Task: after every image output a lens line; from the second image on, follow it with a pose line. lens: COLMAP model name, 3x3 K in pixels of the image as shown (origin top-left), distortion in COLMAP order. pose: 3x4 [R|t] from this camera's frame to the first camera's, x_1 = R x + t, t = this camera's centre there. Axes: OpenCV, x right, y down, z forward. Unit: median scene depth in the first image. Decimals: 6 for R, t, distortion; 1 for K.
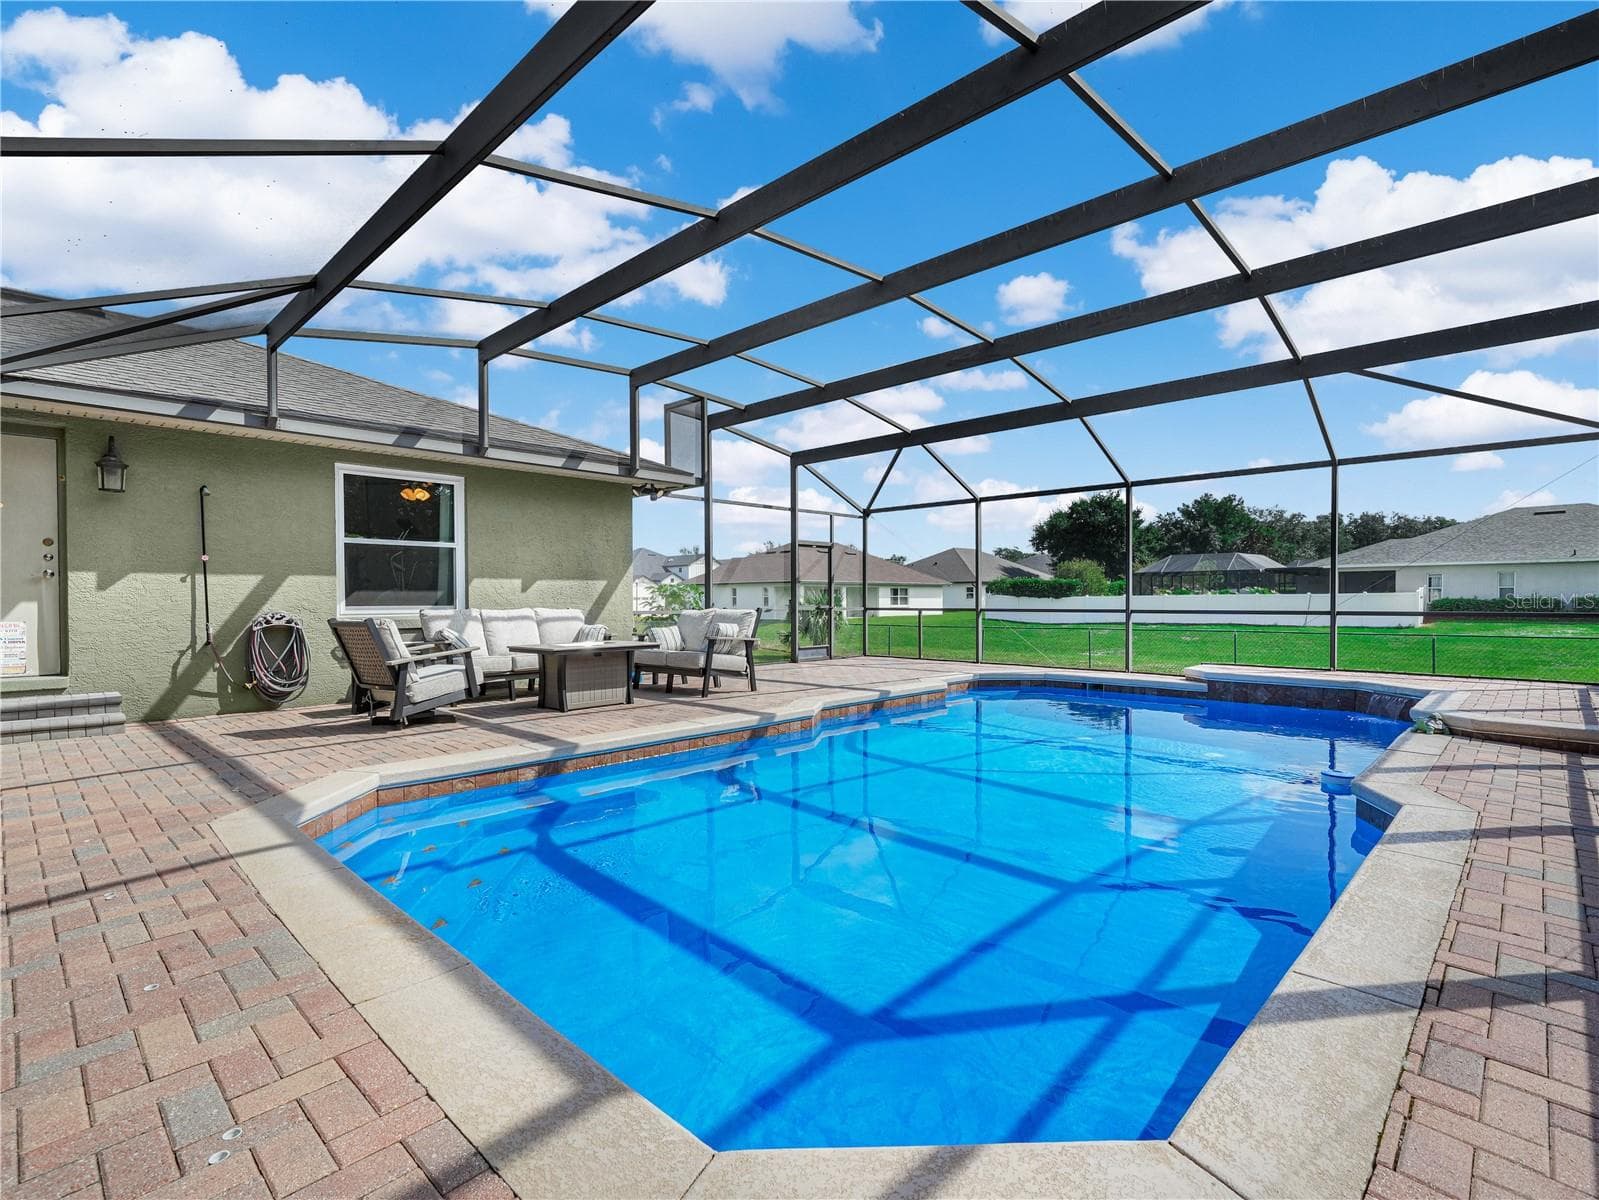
lens RADIAL K [[758.1, 0, 796.4], [0, 758.1, 589.7], [0, 0, 1]] dist [0.000960, 0.000390]
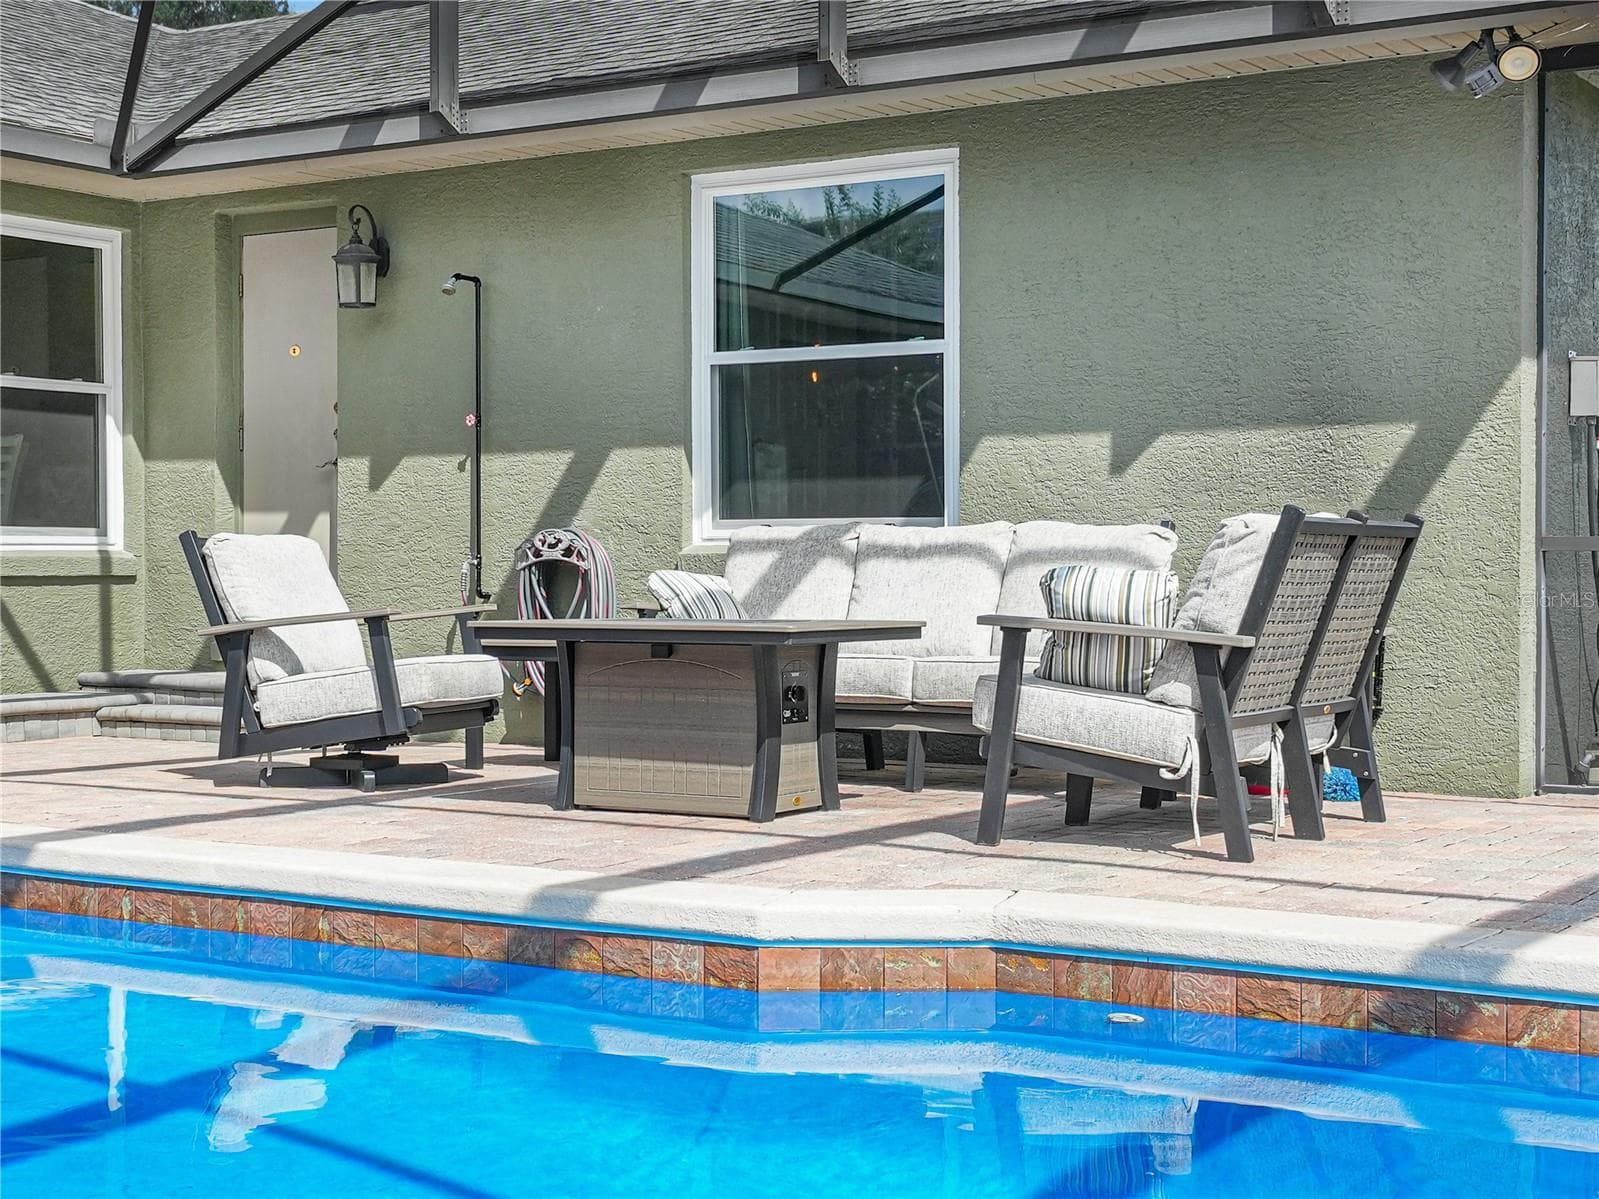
lens RADIAL K [[2390.7, 0, 799.5], [0, 2390.7, 599.5], [0, 0, 1]] dist [-0.011803, -0.007989]
pose [[0.198893, 0.016585, -0.979881, 0.729227], [0.010288, 0.999766, 0.019010, 0.043548], [0.979967, -0.013862, 0.198676, 0.830052]]
